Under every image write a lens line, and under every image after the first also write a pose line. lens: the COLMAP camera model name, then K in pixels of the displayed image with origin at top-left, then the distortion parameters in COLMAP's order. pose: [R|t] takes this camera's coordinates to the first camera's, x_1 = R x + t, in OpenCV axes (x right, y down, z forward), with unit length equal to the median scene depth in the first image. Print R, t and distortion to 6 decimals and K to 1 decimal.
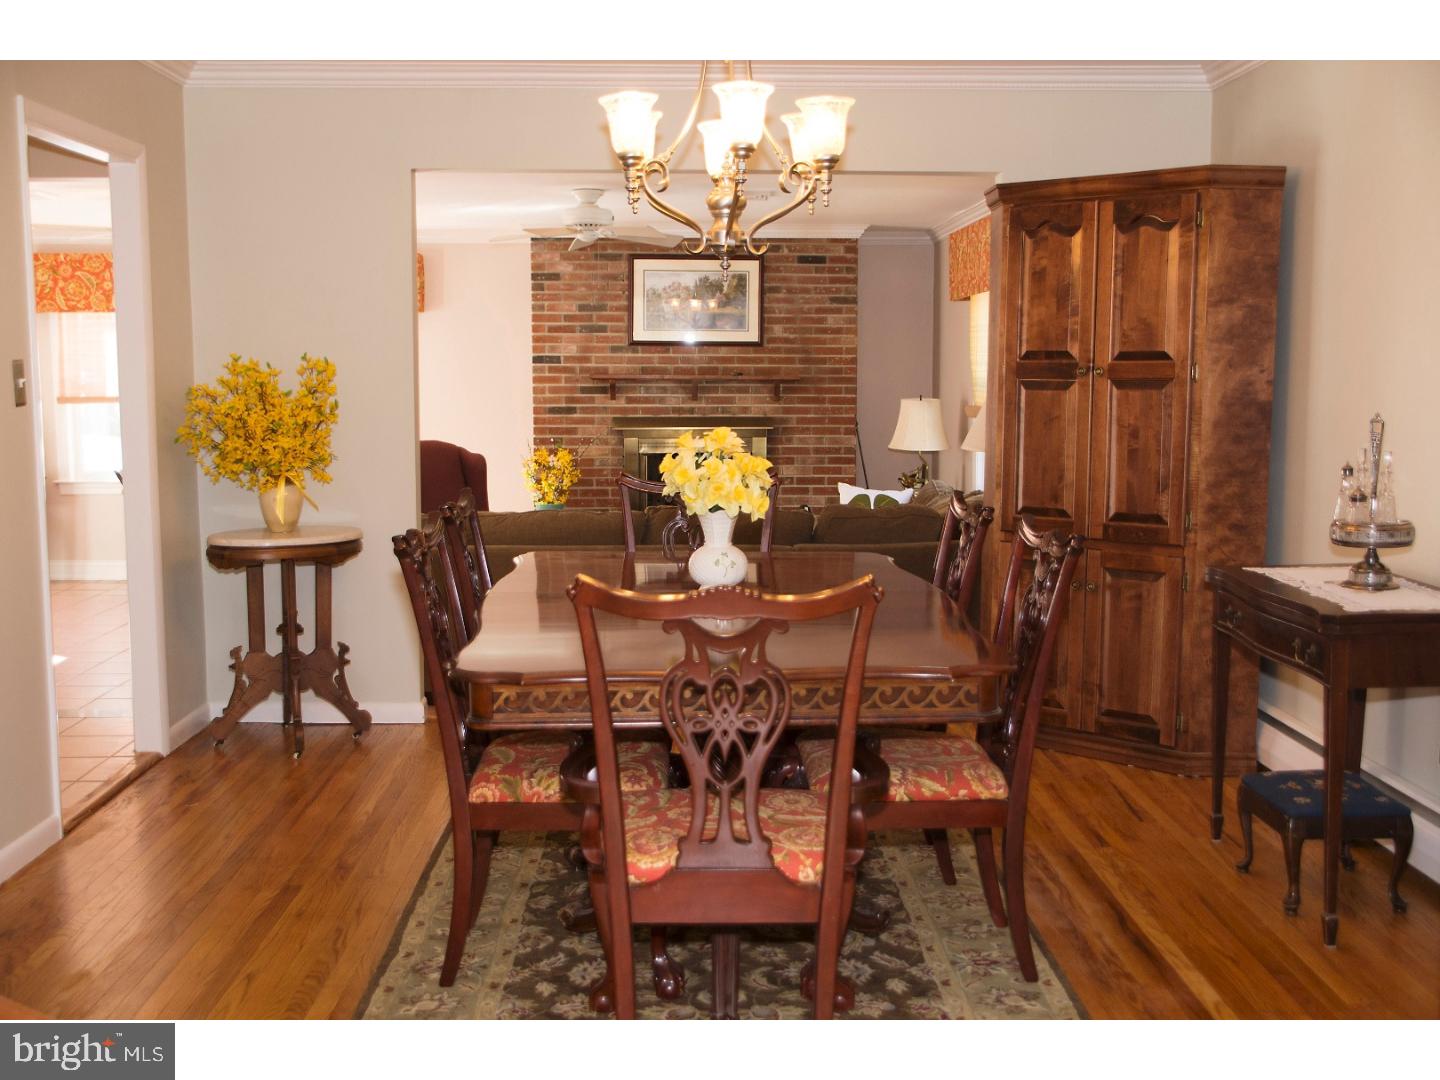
lens RADIAL K [[1523.5, 0, 720.4], [0, 1523.5, 572.0], [0, 0, 1]] dist [-0.062430, 0.023574]
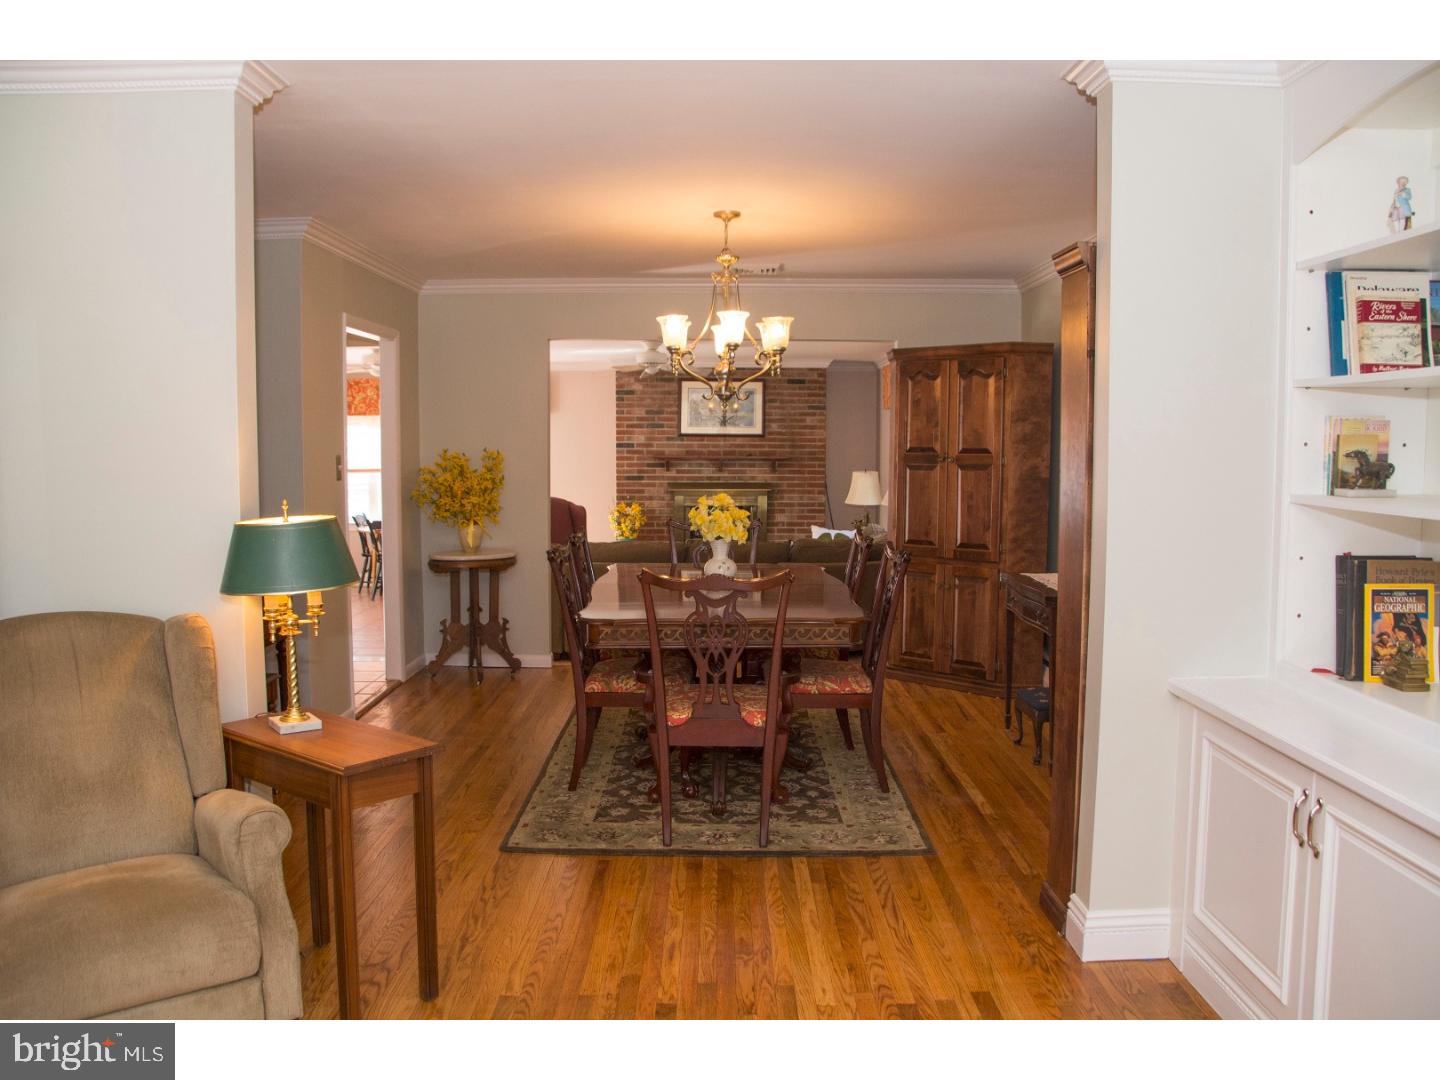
lens RADIAL K [[1159.3, 0, 715.0], [0, 1159.3, 572.7], [0, 0, 1]] dist [-0.166942, 0.121297]
pose [[0.999428, 0.005221, -0.033398, 0.030381], [-0.005858, 0.999803, -0.018989, 0.020942], [0.033293, 0.019174, 0.999262, -0.303603]]
